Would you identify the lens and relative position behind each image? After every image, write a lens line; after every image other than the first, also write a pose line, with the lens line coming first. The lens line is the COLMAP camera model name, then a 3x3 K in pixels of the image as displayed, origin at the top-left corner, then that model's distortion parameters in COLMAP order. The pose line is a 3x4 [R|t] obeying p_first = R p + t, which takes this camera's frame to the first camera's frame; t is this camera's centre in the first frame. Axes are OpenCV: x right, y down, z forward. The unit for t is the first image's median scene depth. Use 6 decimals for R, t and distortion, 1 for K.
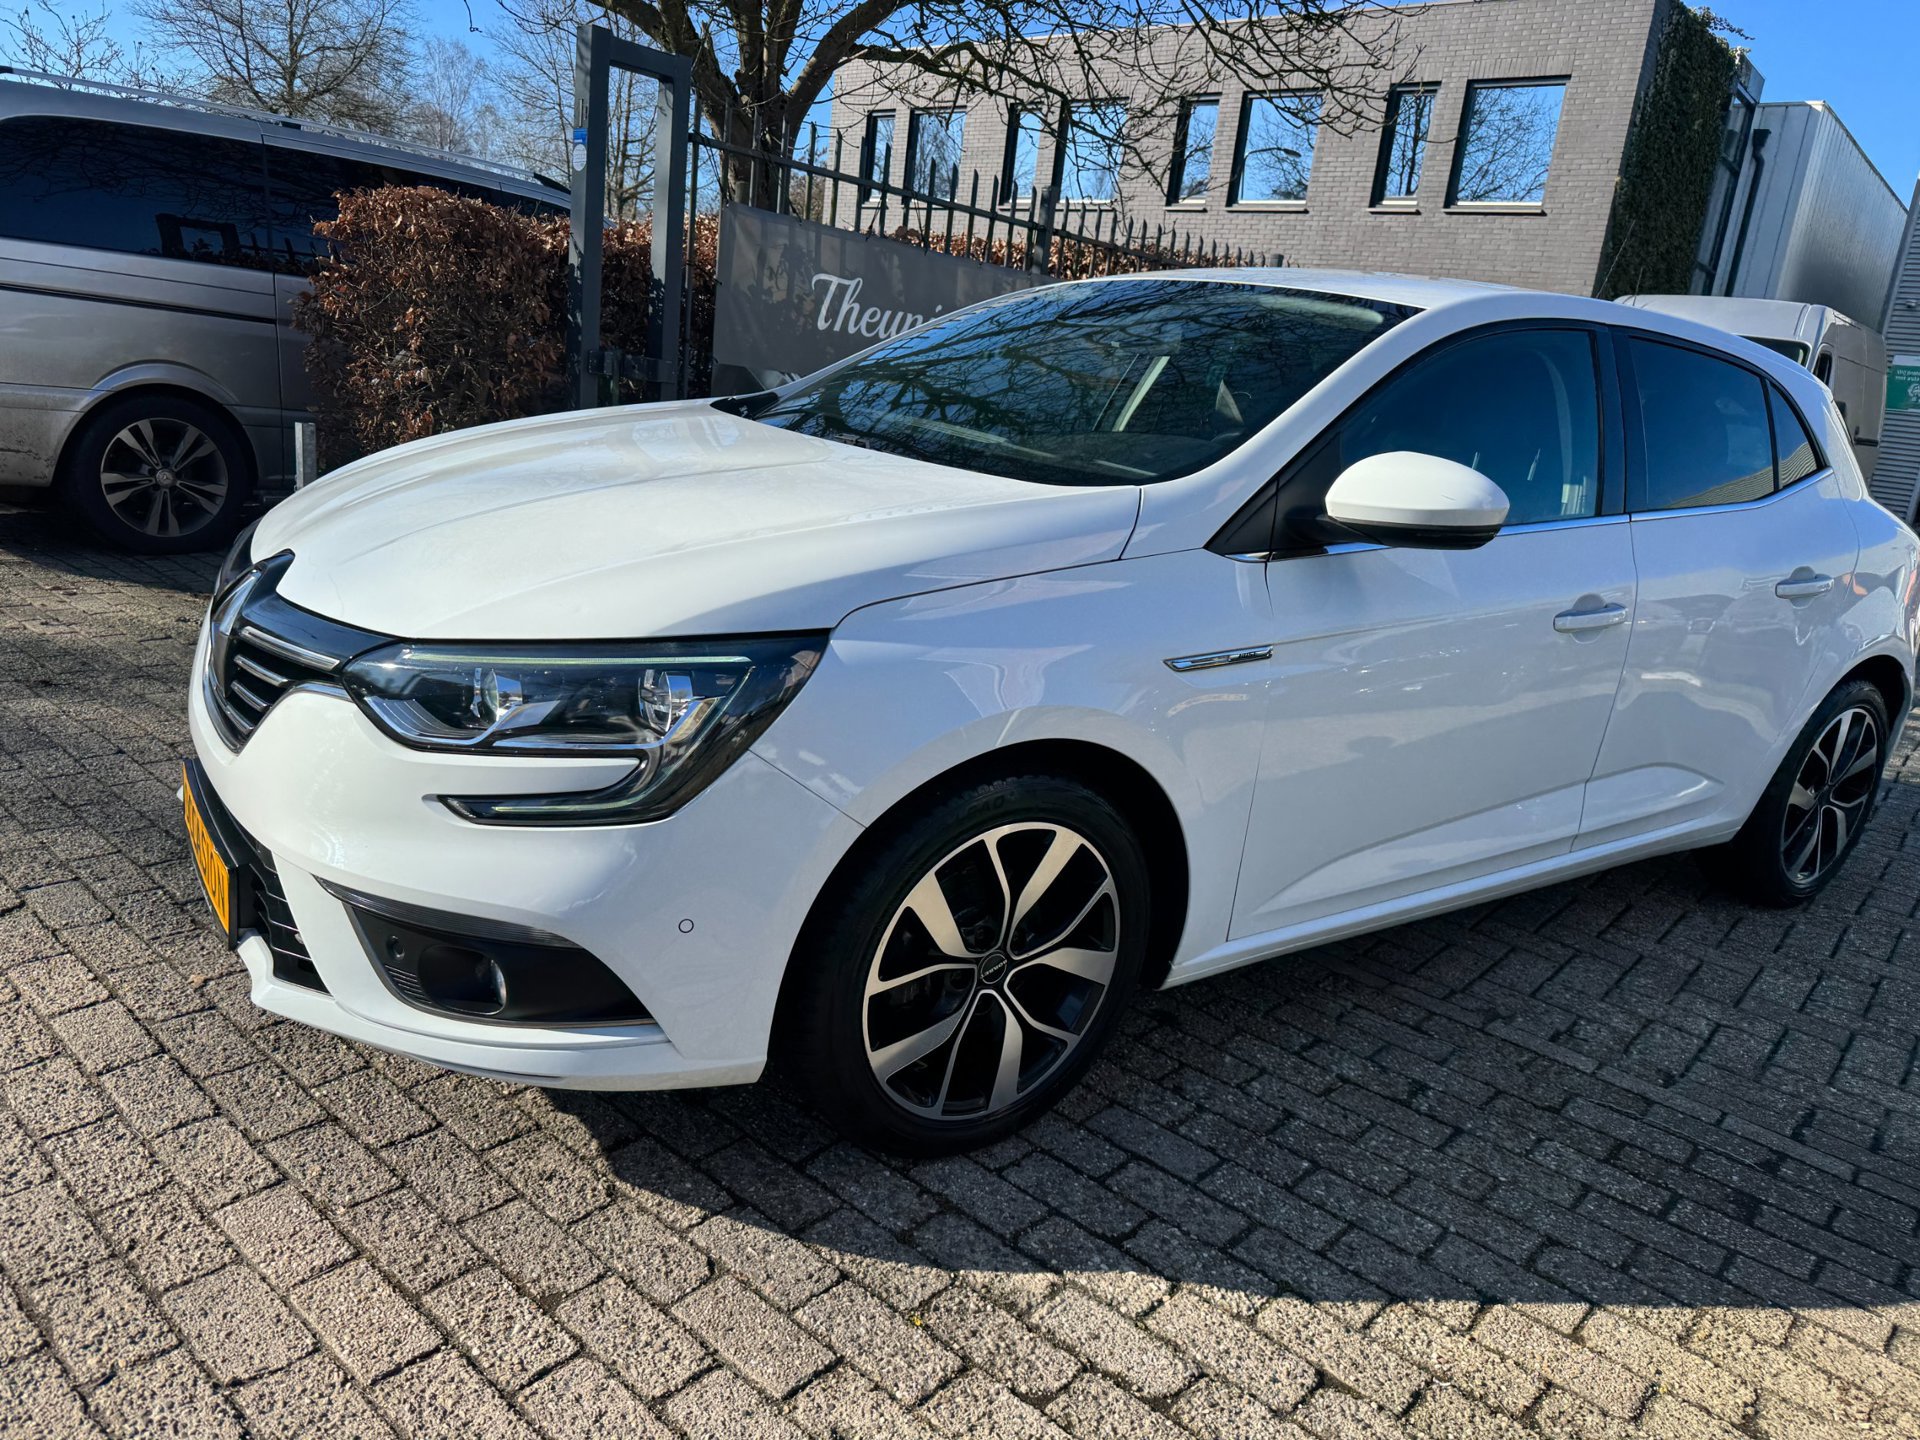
lens RADIAL K [[1381.3, 0, 949.5], [0, 1381.3, 713.5], [0, 0, 1]] dist [0.009528, -0.020314]
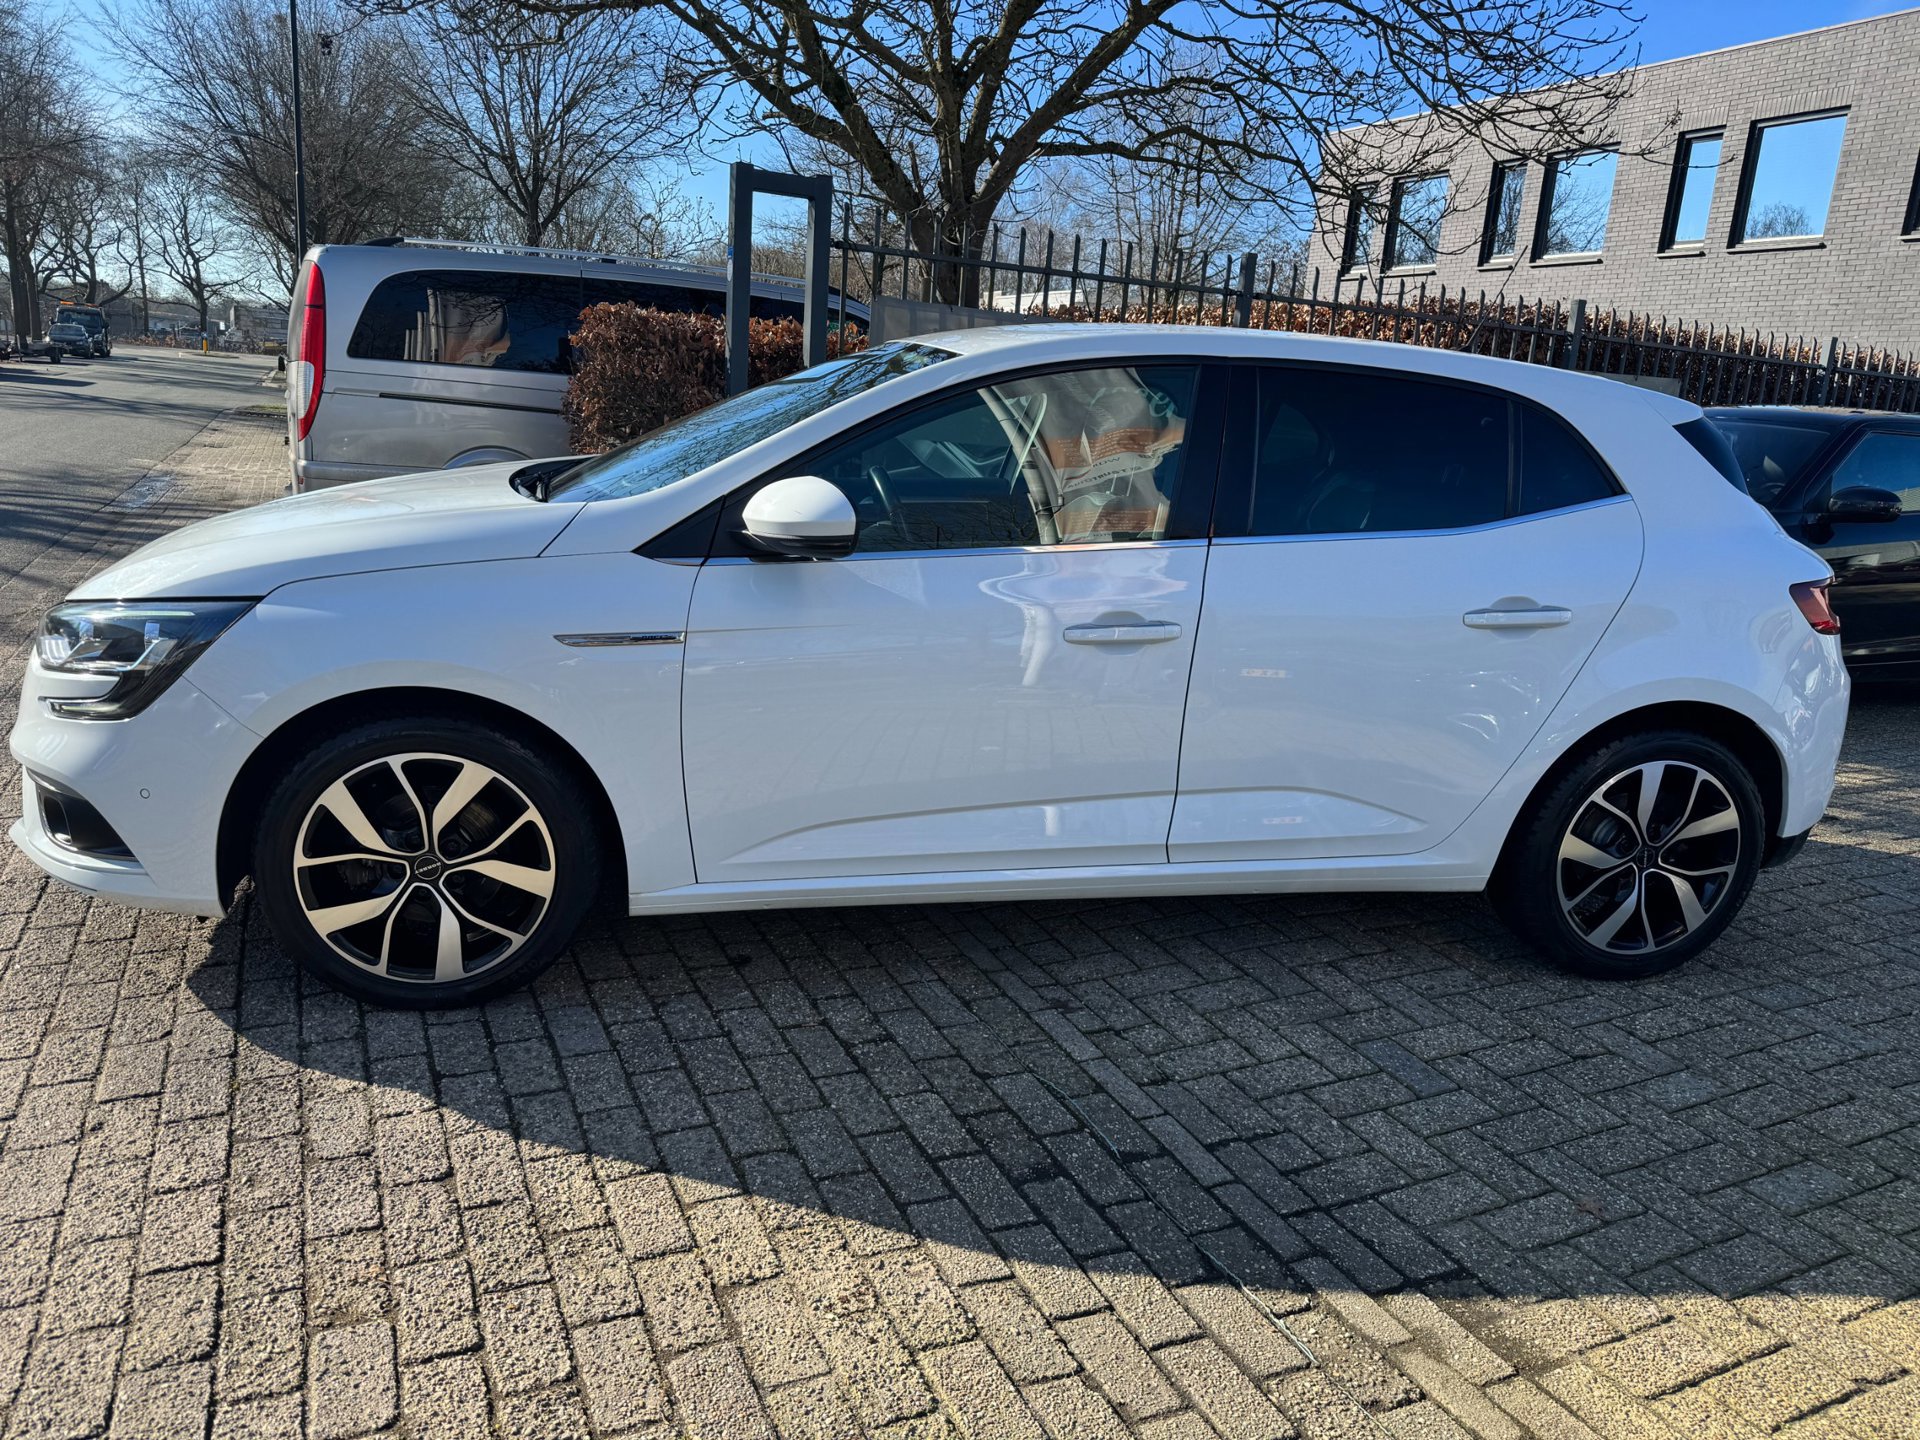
lens RADIAL K [[1367.7, 0, 947.4], [0, 1367.7, 720.8], [0, 0, 1]] dist [0.023866, -0.034799]
pose [[0.912980, 0.048364, -0.405128, 0.935711], [-0.068726, 0.996991, -0.035858, 0.054762], [0.402175, 0.060580, 0.913556, -0.005821]]
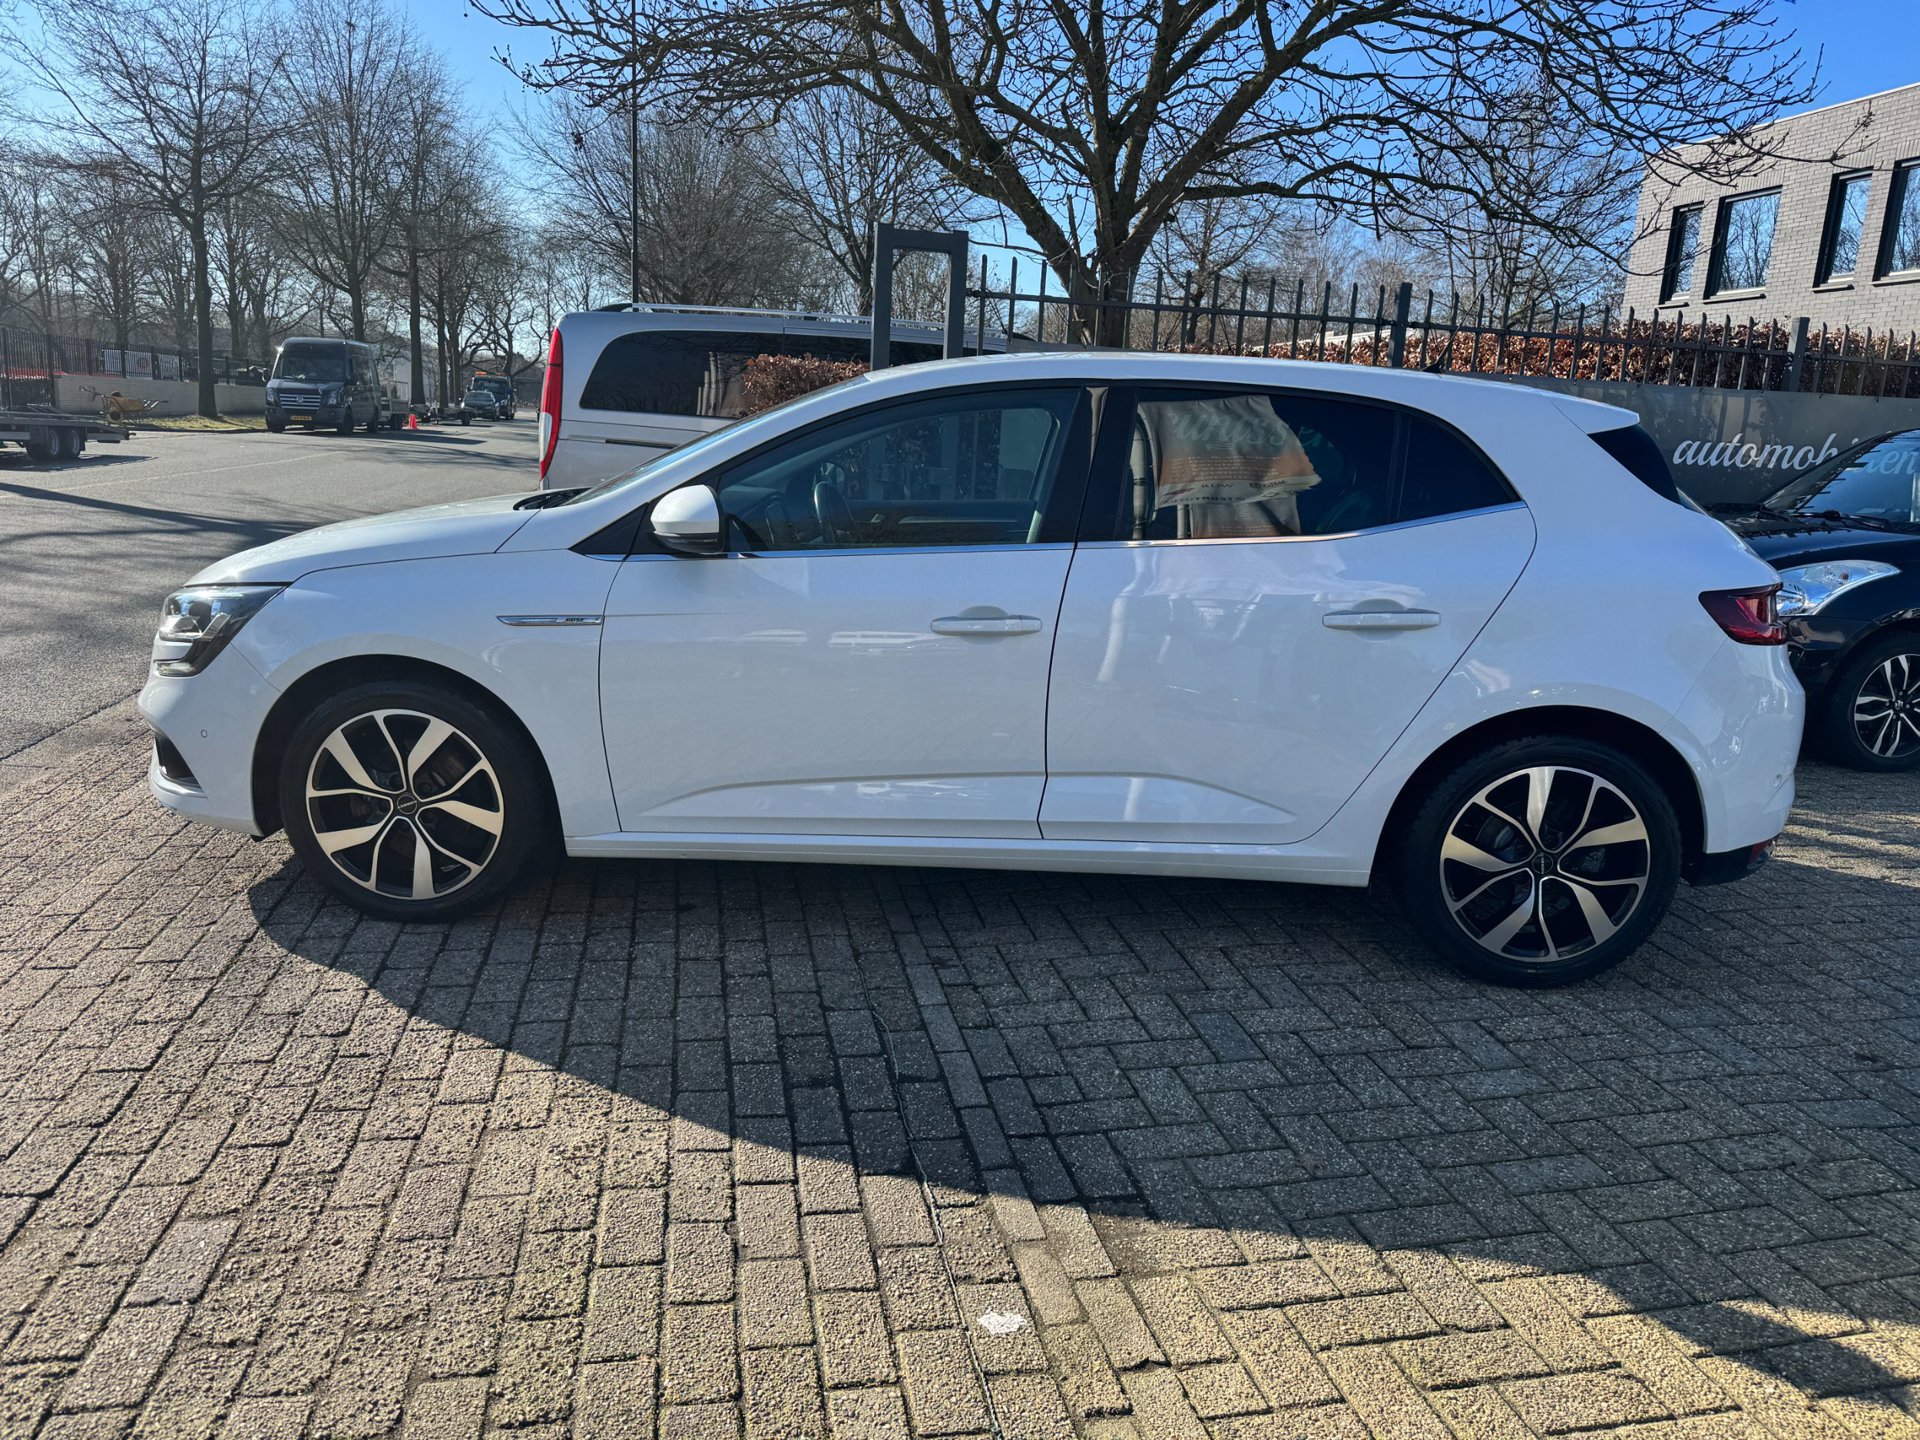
lens RADIAL K [[1359.0, 0, 956.9], [0, 1359.0, 717.5], [0, 0, 1]] dist [0.053698, -0.078693]
pose [[0.790880, 0.059596, -0.609062, 1.411057], [-0.113265, 0.992307, -0.049981, 0.084955], [0.601398, 0.108515, 0.791546, 0.092996]]
